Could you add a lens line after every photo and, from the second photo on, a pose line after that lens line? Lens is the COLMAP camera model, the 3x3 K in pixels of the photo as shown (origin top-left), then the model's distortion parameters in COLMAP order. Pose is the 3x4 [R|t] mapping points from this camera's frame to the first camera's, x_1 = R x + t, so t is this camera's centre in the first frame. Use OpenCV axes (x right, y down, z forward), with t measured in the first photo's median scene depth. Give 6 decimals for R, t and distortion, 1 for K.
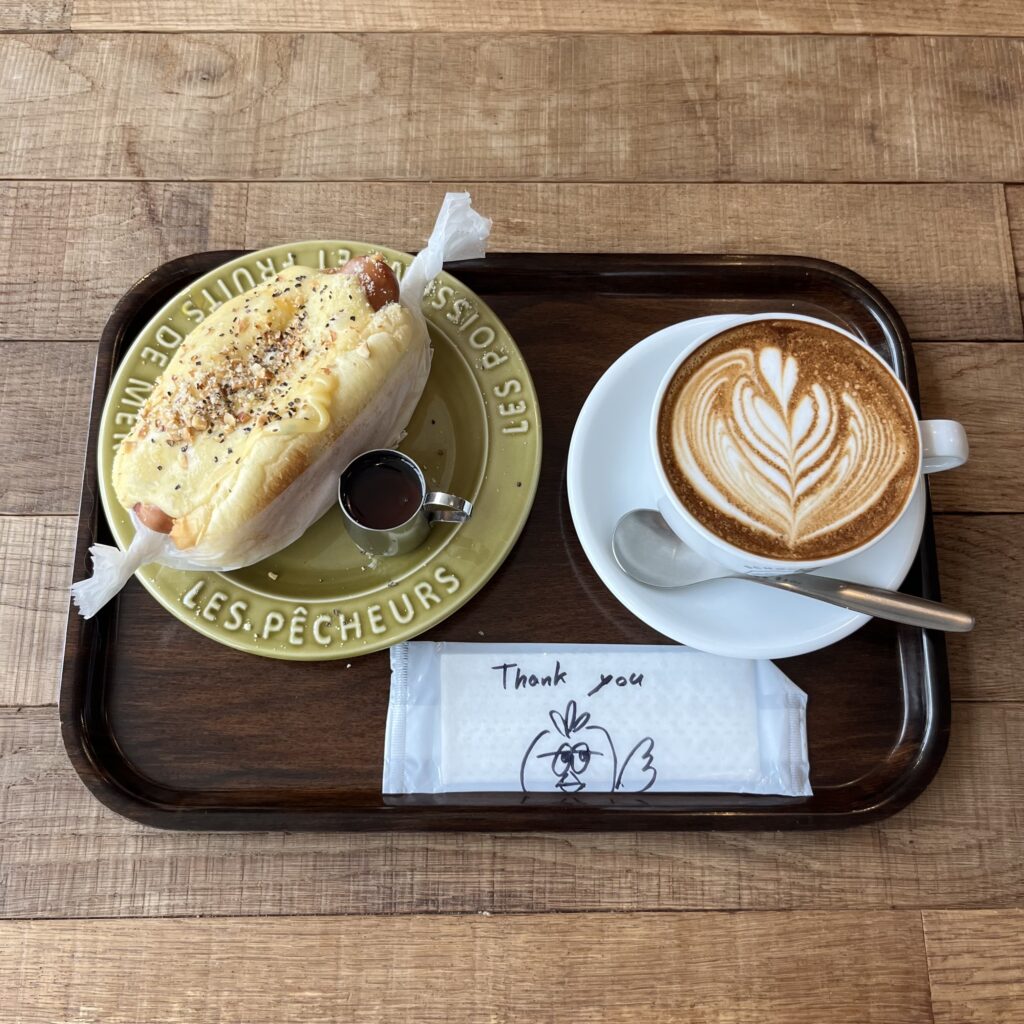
lens RADIAL K [[1023.8, 0, 505.5], [0, 1023.8, 492.4], [0, 0, 1]] dist [0.062307, -0.022019]
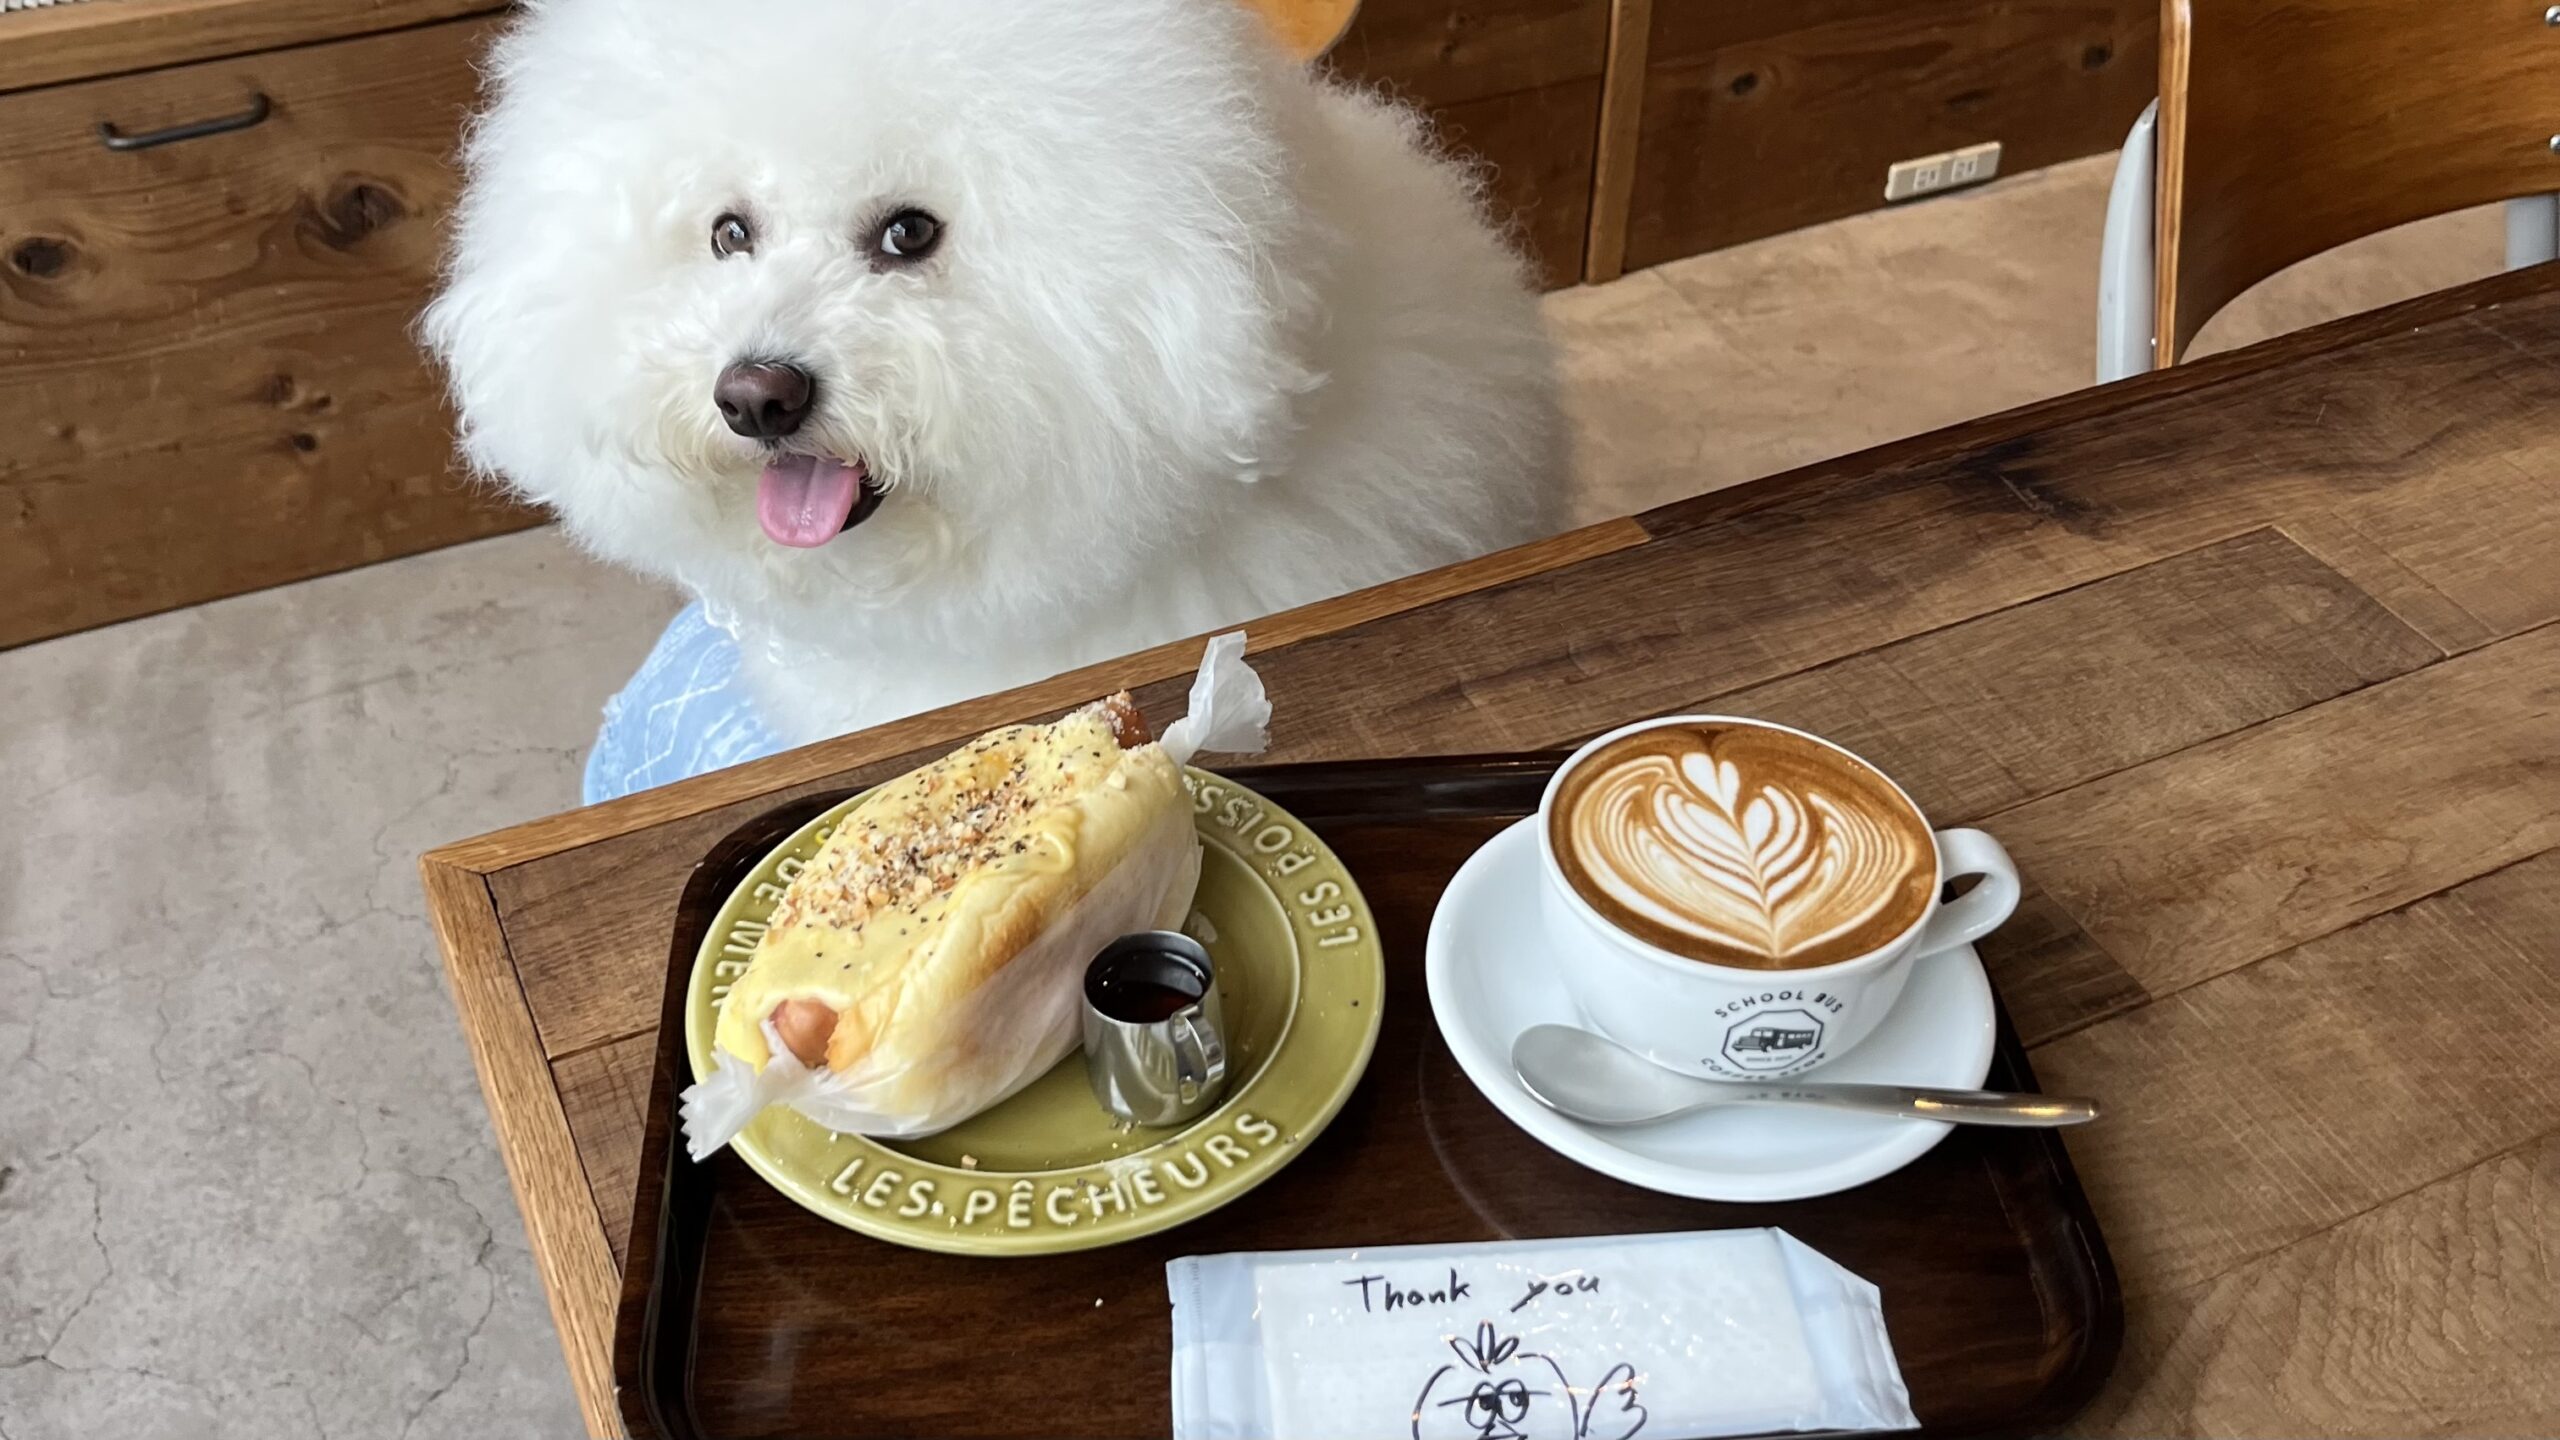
lens RADIAL K [[2590.8, 0, 1208.4], [0, 2590.8, 539.1], [0, 0, 1]] dist [0.047312, -0.007655]
pose [[0.997498, -0.053874, 0.045781, -0.138862], [0.070677, 0.775834, -0.626966, 0.789889], [-0.001742, 0.628633, 0.777700, -0.442510]]
